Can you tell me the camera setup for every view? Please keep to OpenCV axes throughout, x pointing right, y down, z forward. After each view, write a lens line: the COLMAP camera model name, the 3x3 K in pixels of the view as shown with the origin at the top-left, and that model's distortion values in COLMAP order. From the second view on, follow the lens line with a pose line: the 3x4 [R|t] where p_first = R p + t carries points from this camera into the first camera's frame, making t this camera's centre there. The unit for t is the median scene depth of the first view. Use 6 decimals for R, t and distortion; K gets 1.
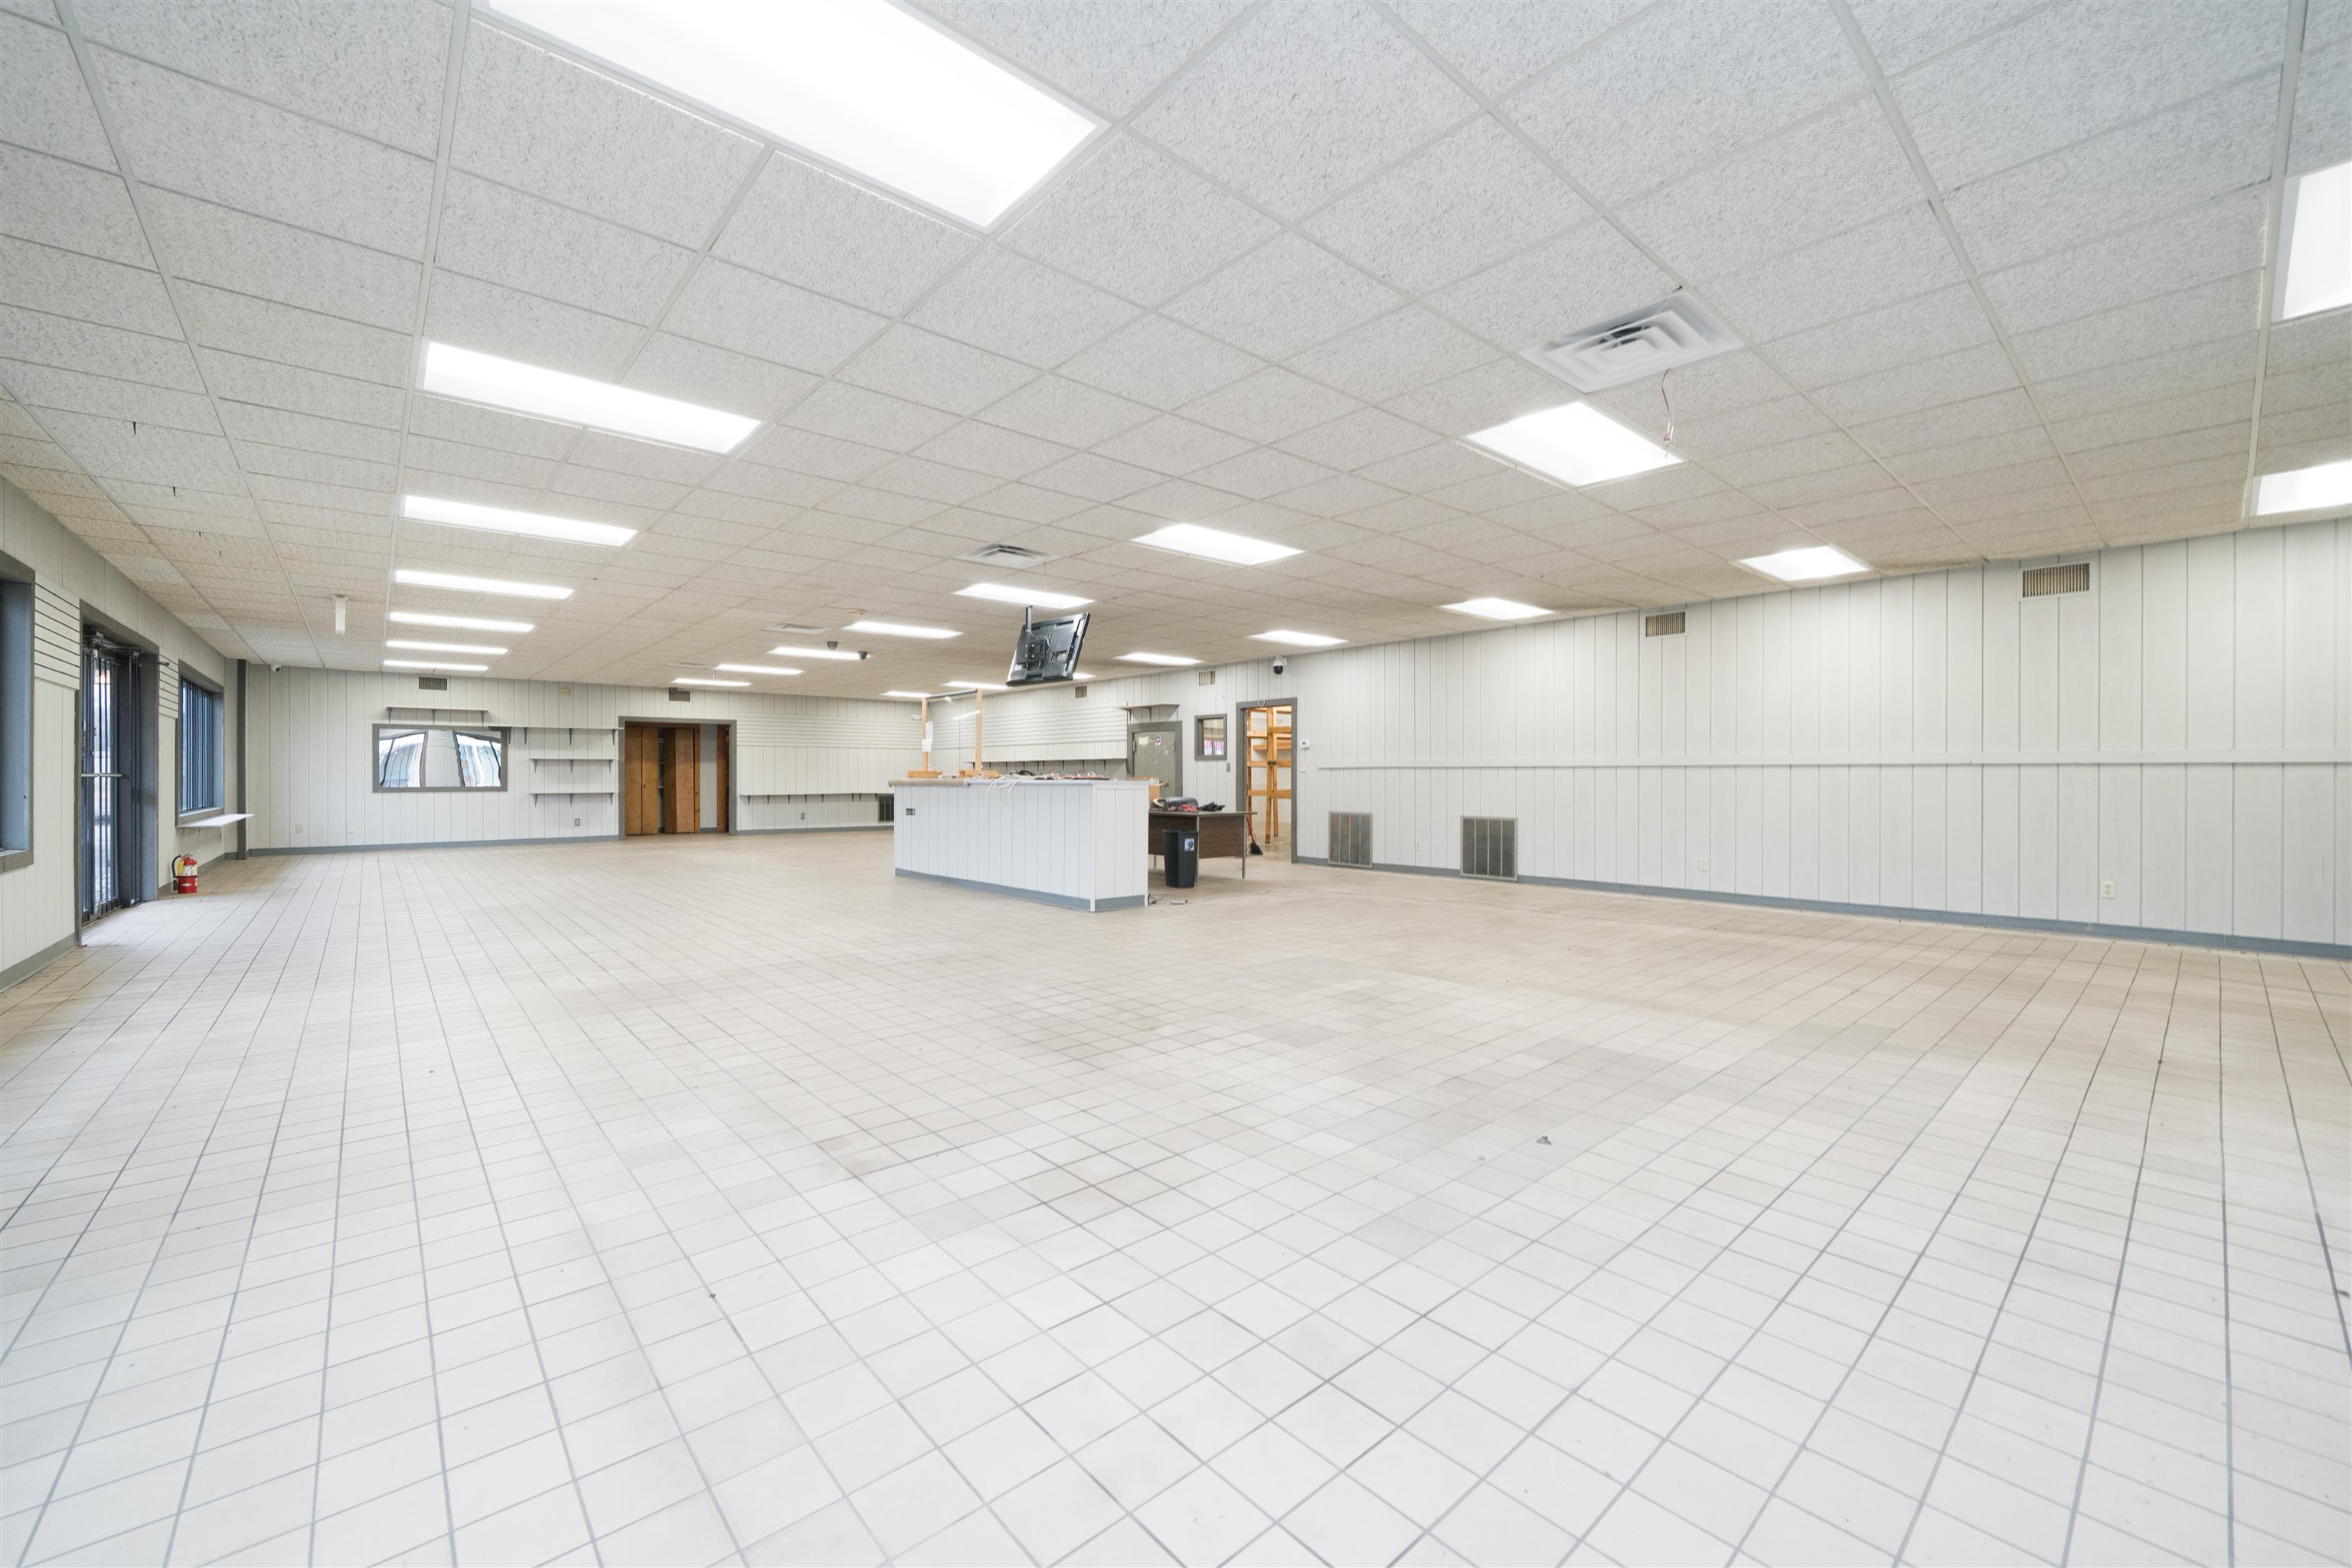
lens RADIAL K [[905.5, 0, 1154.5], [0, 905.5, 774.6], [0, 0, 1]] dist [-0.001648, 0.000098]
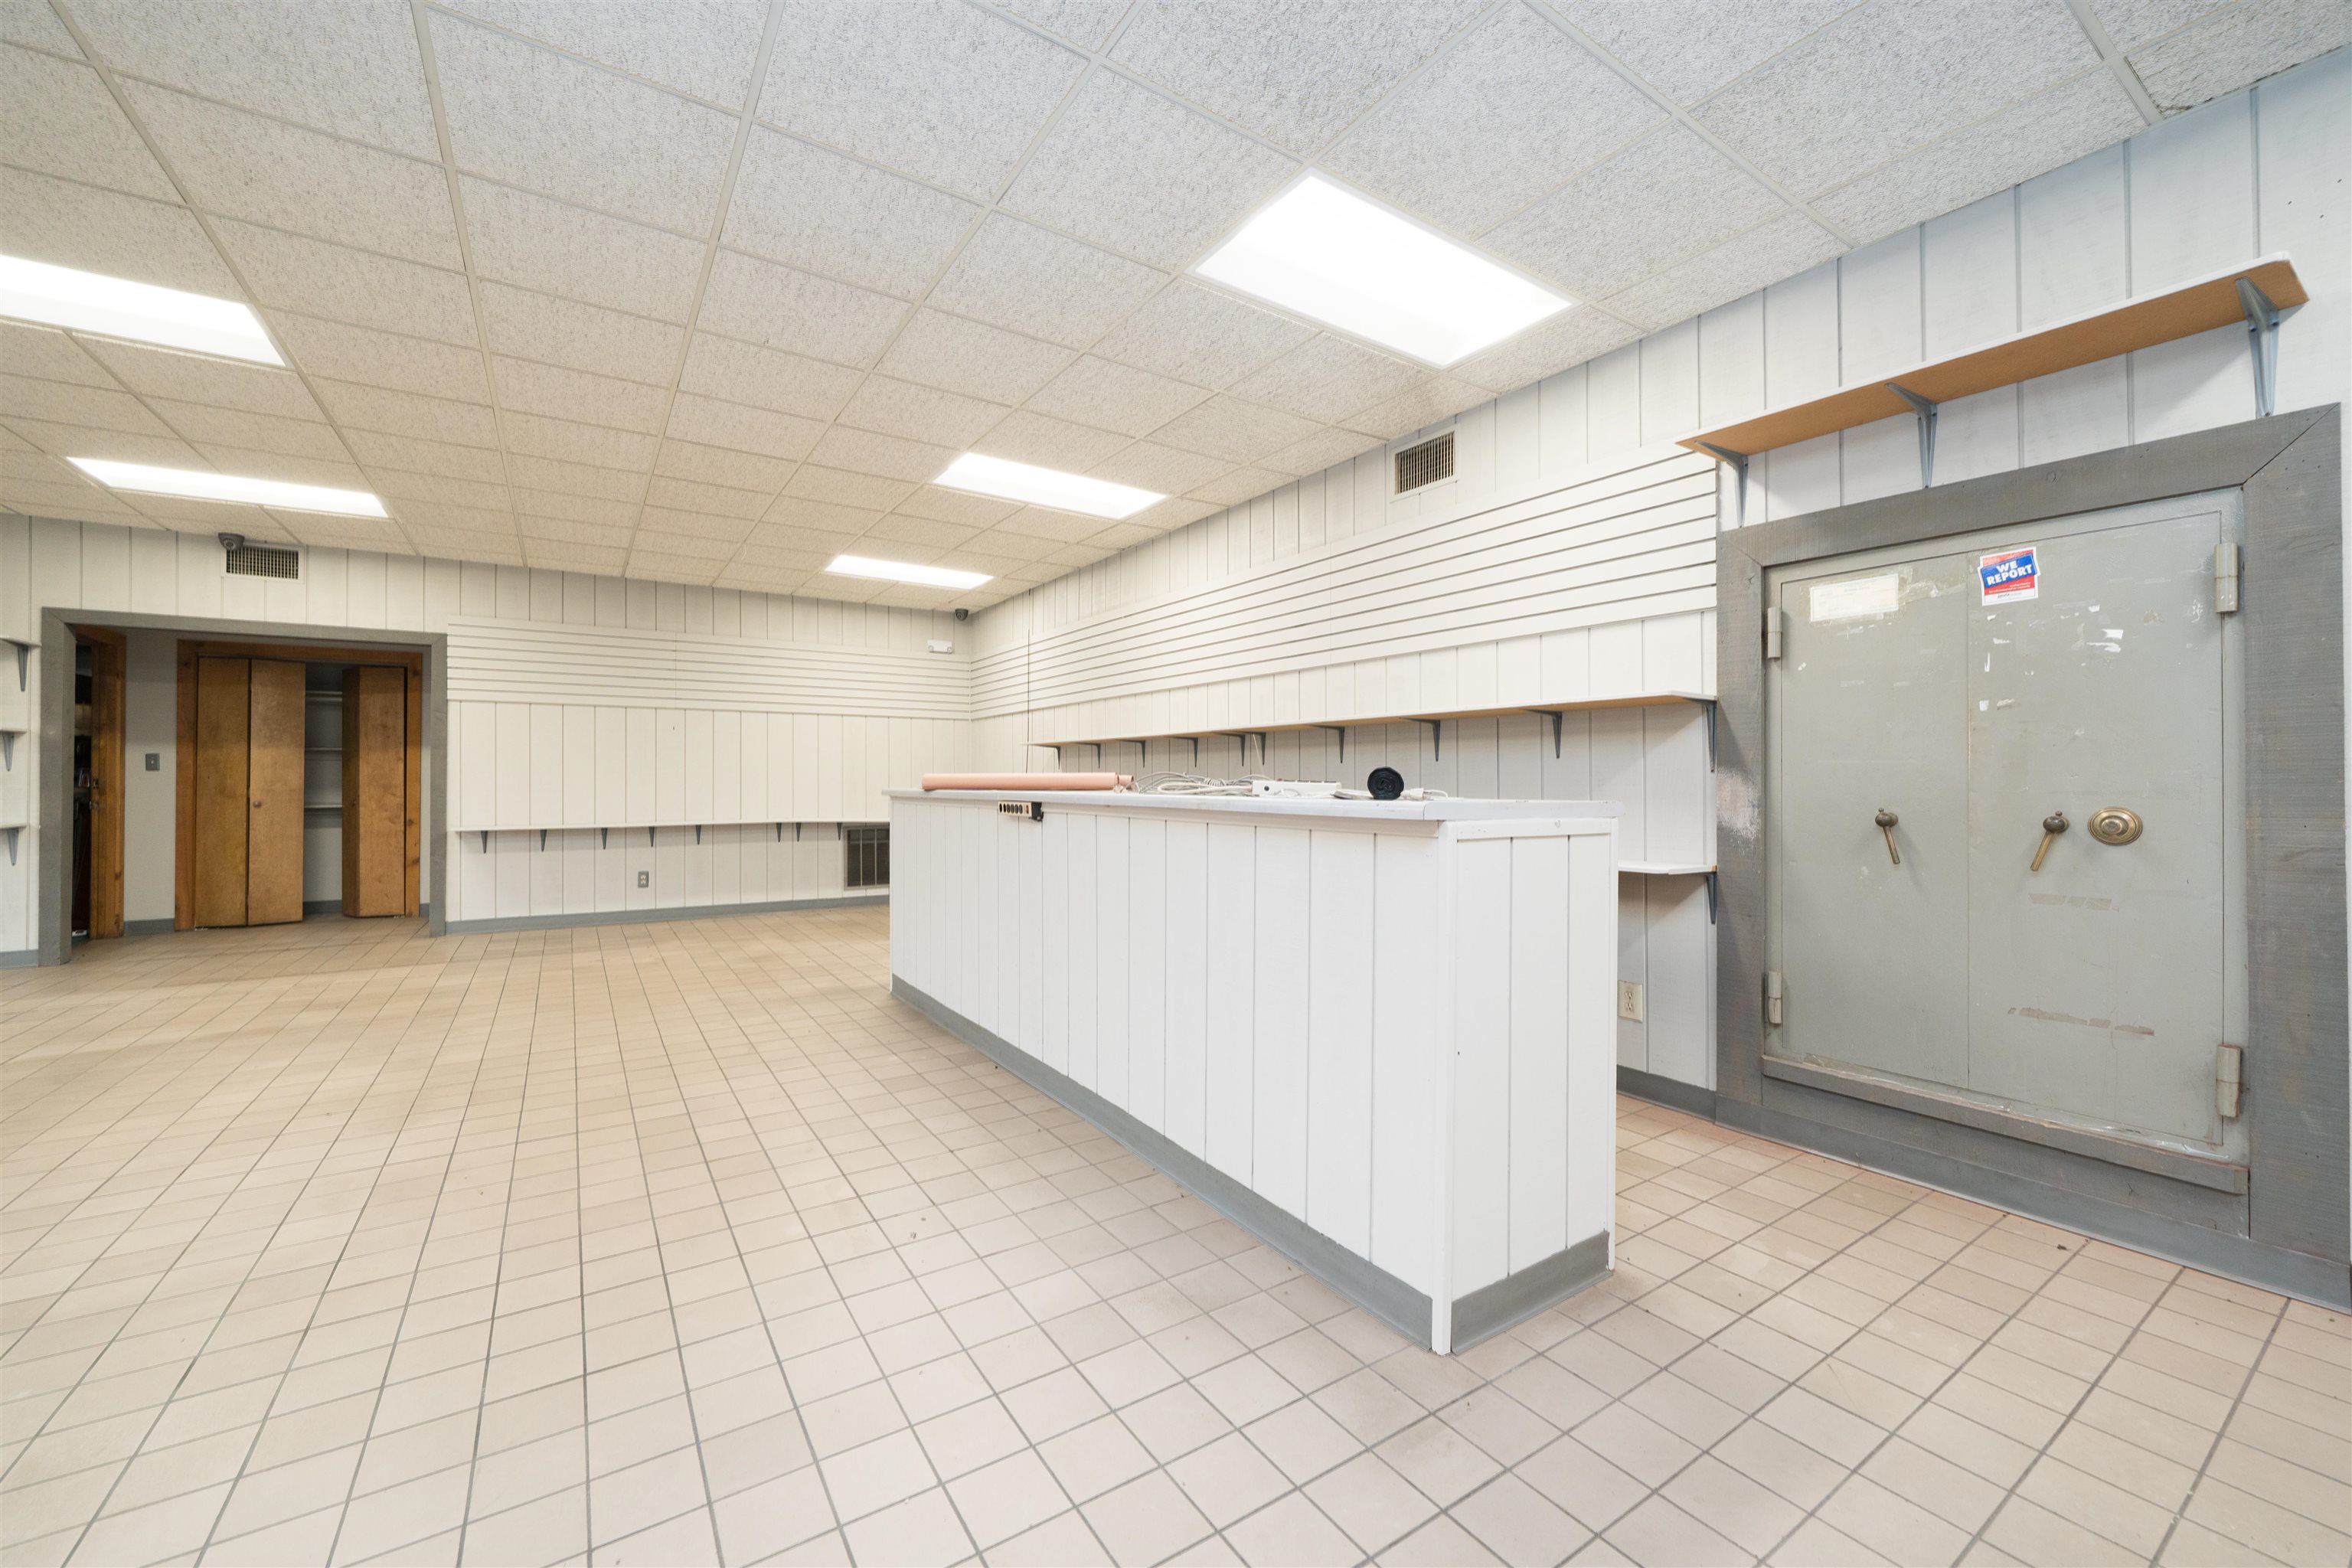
lens RADIAL K [[905.5, 0, 1170.8], [0, 905.5, 777.3], [0, 0, 1]] dist [-0.001648, 0.000098]
pose [[0.990674, 0.000927, -0.136254, -0.111335], [-0.001137, 0.999998, -0.001467, 0.000716], [0.136252, 0.001608, 0.990673, 0.692566]]
